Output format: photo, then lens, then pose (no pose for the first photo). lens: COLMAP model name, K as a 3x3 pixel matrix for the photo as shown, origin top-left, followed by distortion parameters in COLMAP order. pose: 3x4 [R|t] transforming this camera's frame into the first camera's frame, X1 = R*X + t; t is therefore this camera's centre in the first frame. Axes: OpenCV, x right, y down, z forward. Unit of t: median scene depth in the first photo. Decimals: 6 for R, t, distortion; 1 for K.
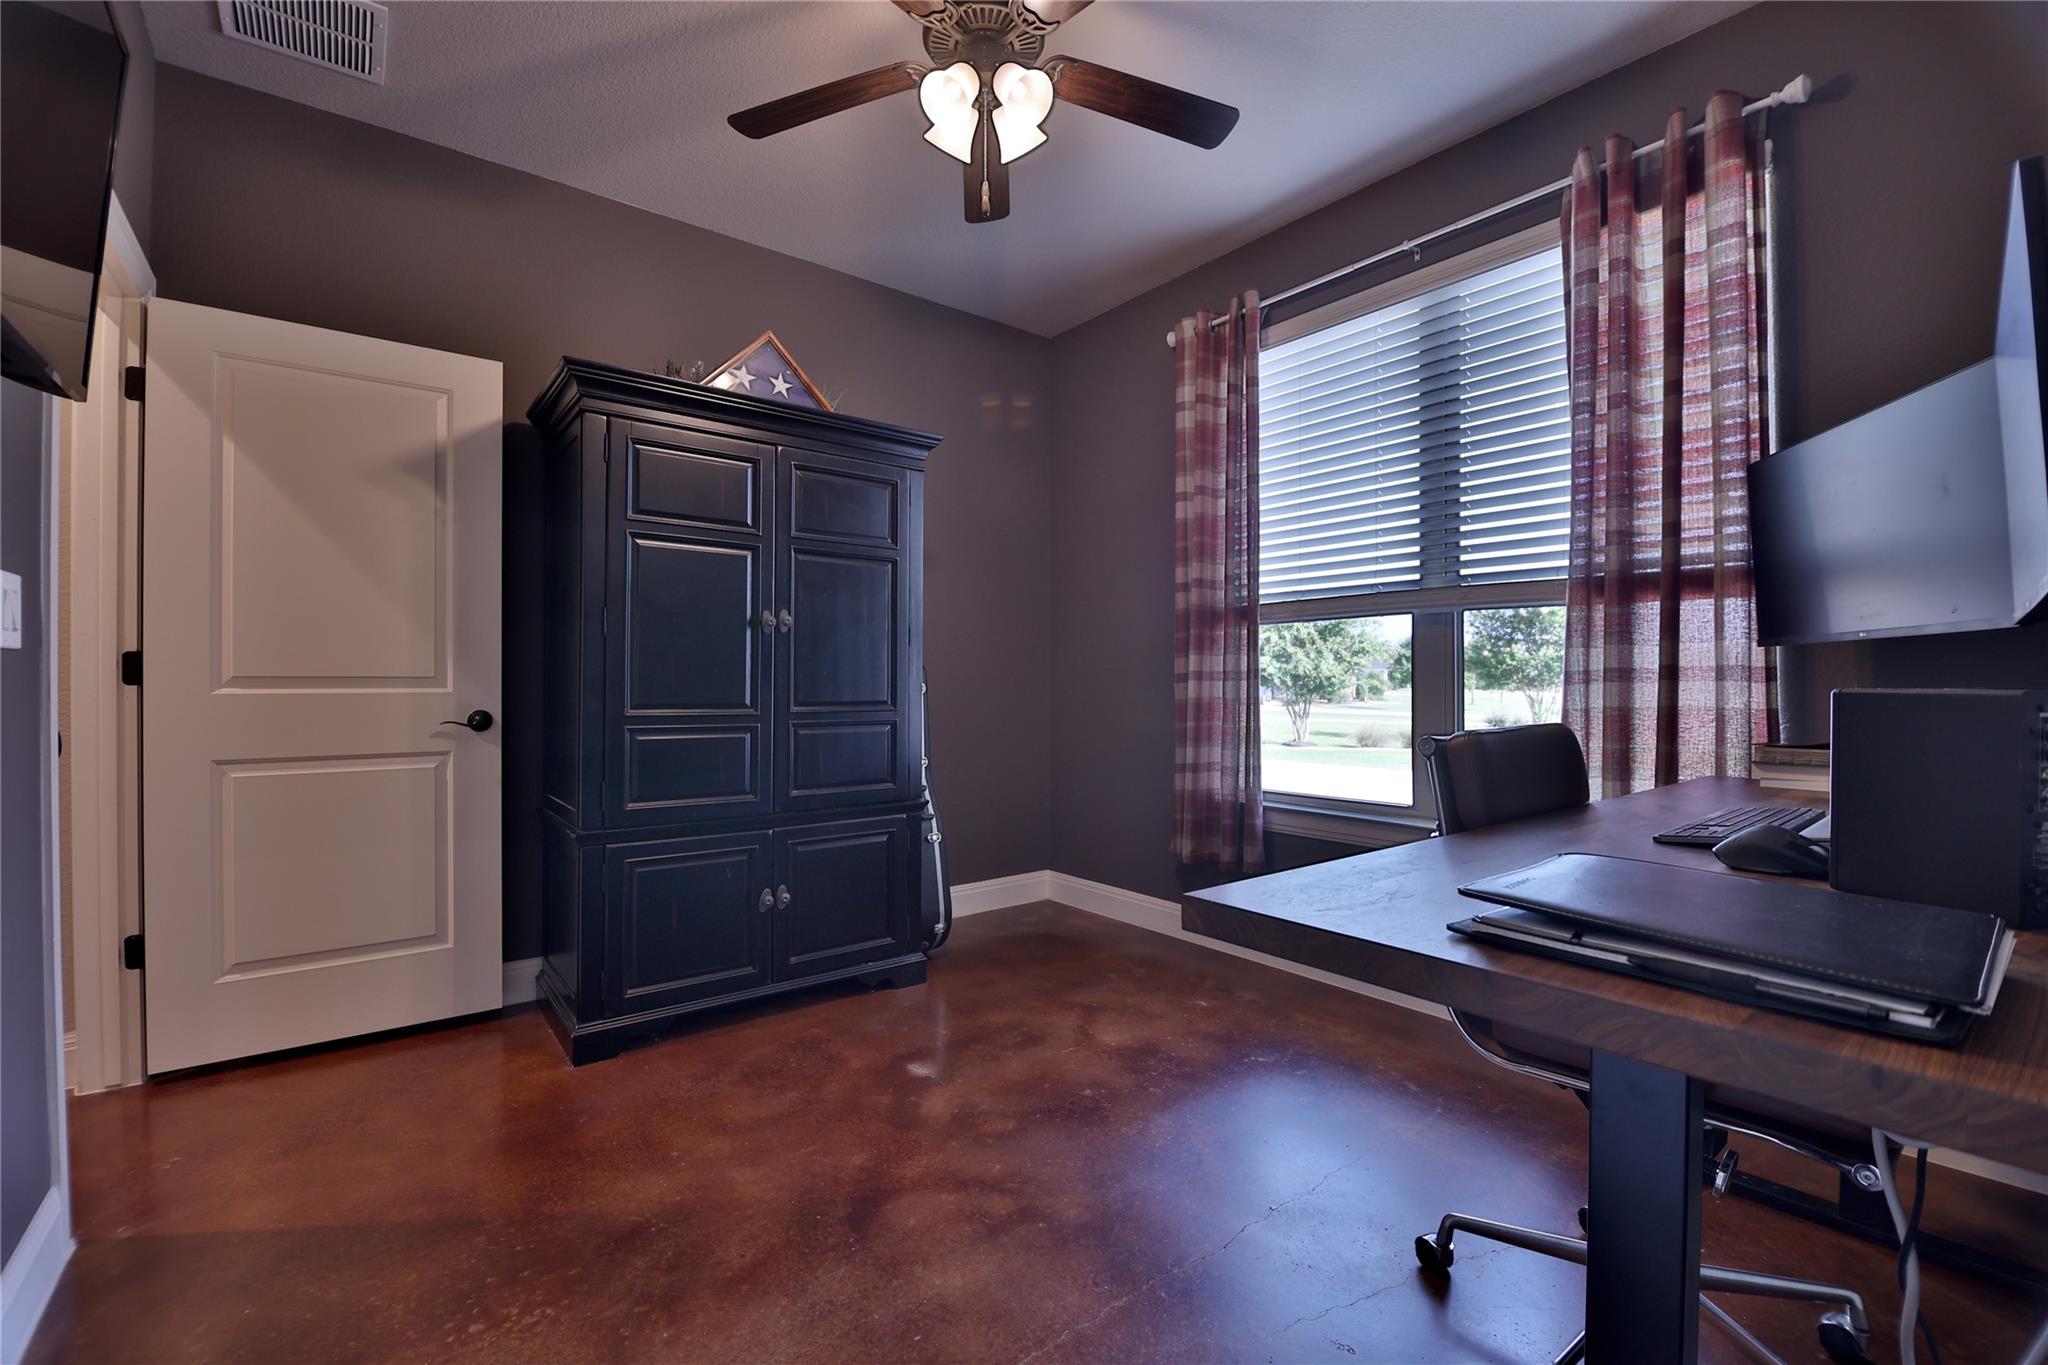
lens RADIAL K [[870.3, 0, 1026.6], [0, 870.3, 673.3], [0, 0, 1]] dist [-0.006738, -0.006165]
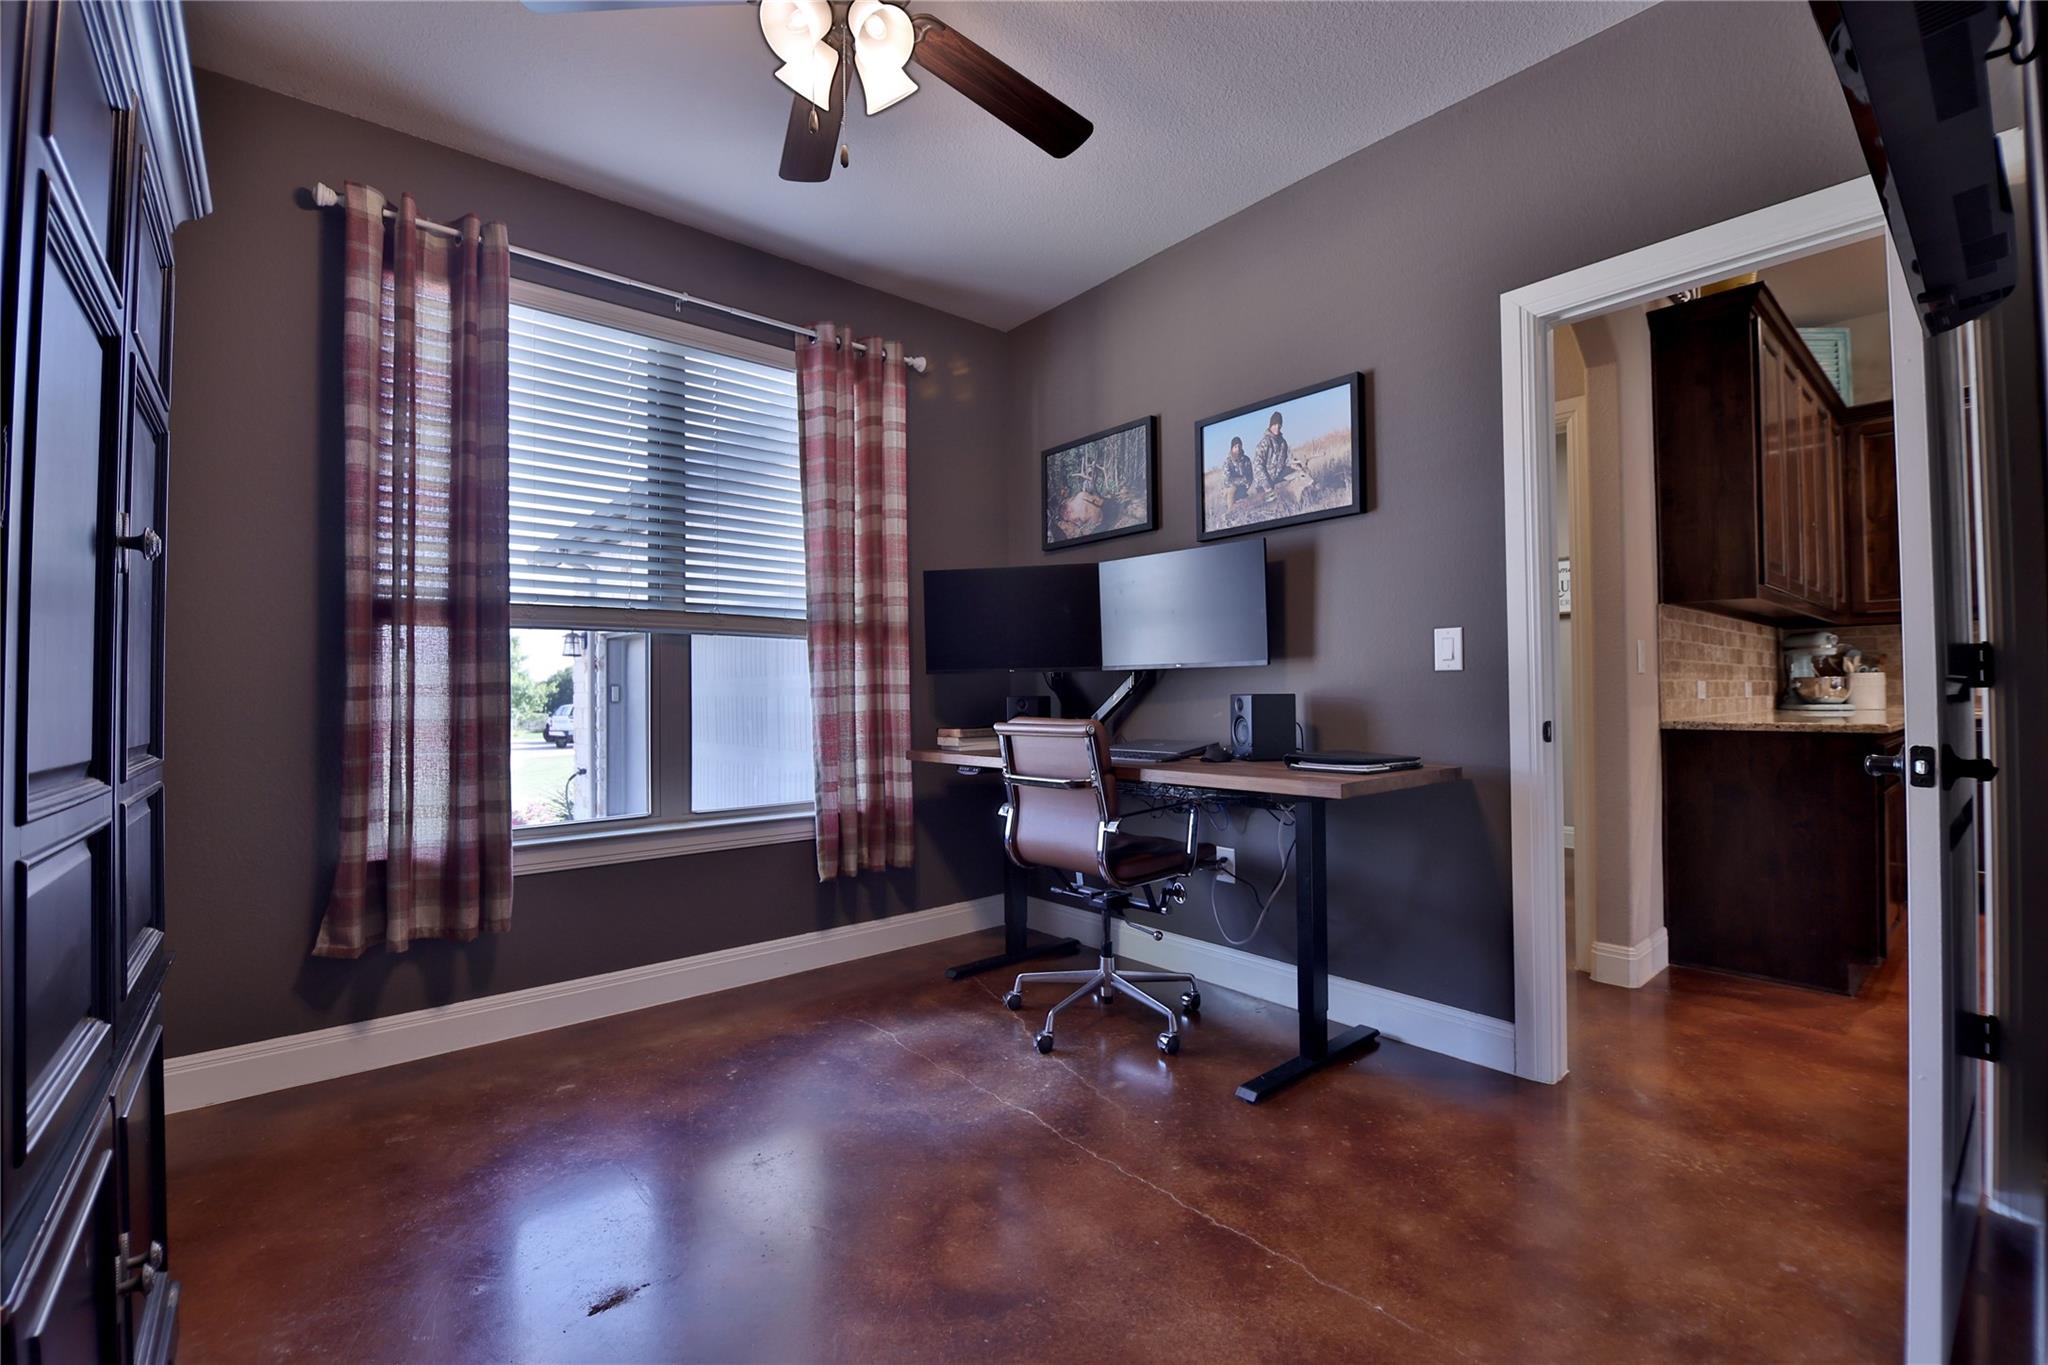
lens RADIAL K [[870.3, 0, 1026.9], [0, 870.3, 678.8], [0, 0, 1]] dist [-0.006738, -0.006165]
pose [[-0.031989, 0.021033, 0.999267, -0.622816], [0.001423, 0.999778, -0.020998, 0.010162], [-0.999487, 0.000750, -0.032012, 0.574535]]
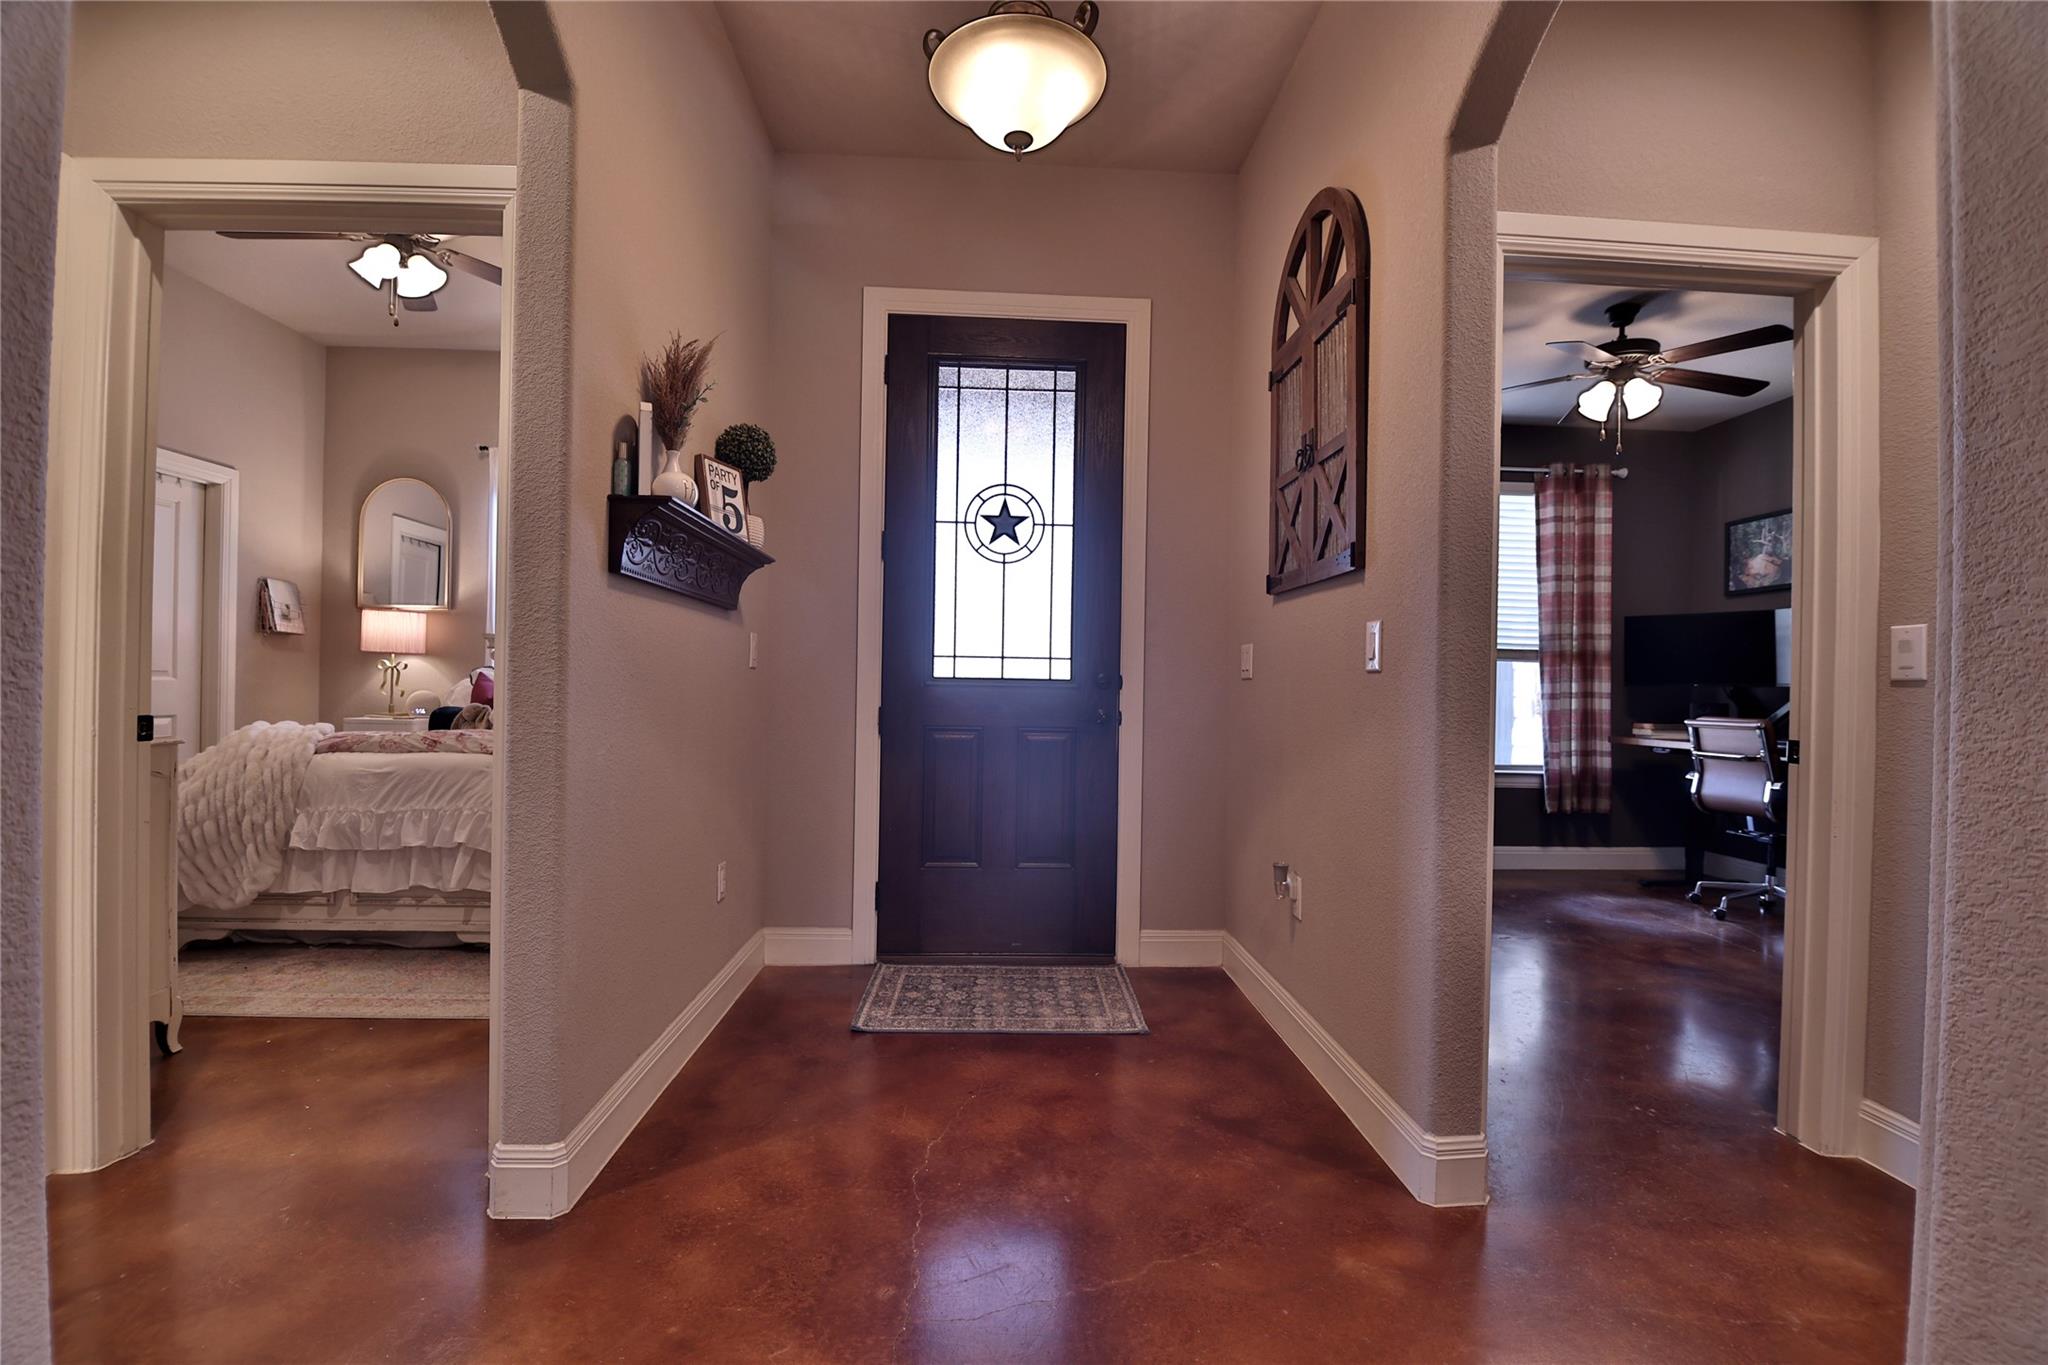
lens RADIAL K [[870.3, 0, 1043.3], [0, 870.3, 687.6], [0, 0, 1]] dist [-0.006738, -0.006165]
pose [[0.570414, 0.011949, 0.821271, -1.559024], [-0.023427, 0.999724, 0.001726, 0.006743], [-0.821023, -0.020224, 0.570536, 0.640095]]
